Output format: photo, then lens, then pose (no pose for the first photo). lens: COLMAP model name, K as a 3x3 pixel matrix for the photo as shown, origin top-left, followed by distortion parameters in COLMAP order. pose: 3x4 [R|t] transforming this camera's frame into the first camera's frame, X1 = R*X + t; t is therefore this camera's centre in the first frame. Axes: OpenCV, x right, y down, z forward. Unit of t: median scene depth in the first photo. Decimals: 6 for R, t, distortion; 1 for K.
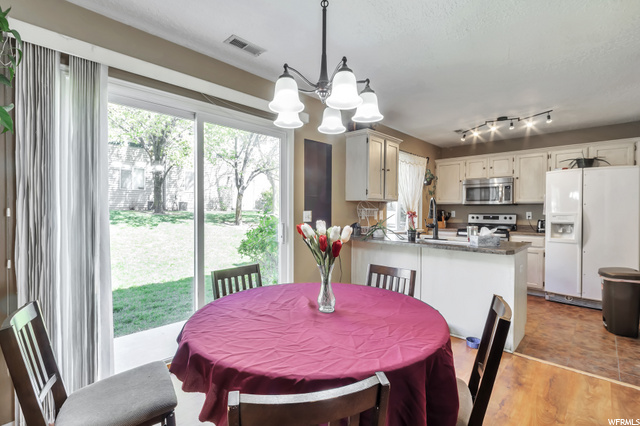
lens RADIAL K [[309.3, 0, 318.8], [0, 309.3, 212.7], [0, 0, 1]] dist [-0.000422, 0.000441]
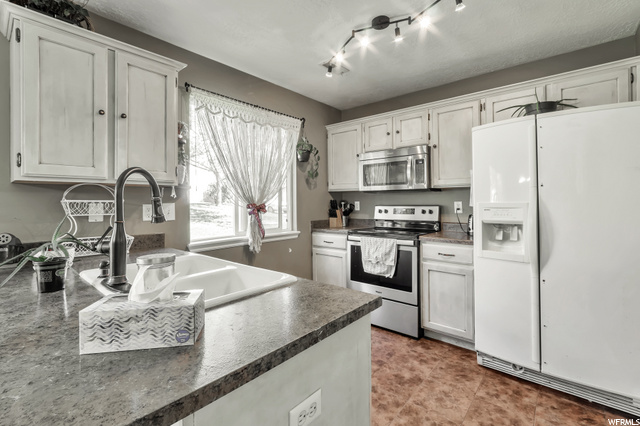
lens RADIAL K [[282.9, 0, 322.6], [0, 282.9, 197.6], [0, 0, 1]] dist [-0.001704, -0.000251]
pose [[0.999355, -0.016633, 0.031818, 0.426177], [0.017222, 0.999684, -0.018316, -0.004876], [-0.031503, 0.018852, 0.999326, 0.481111]]
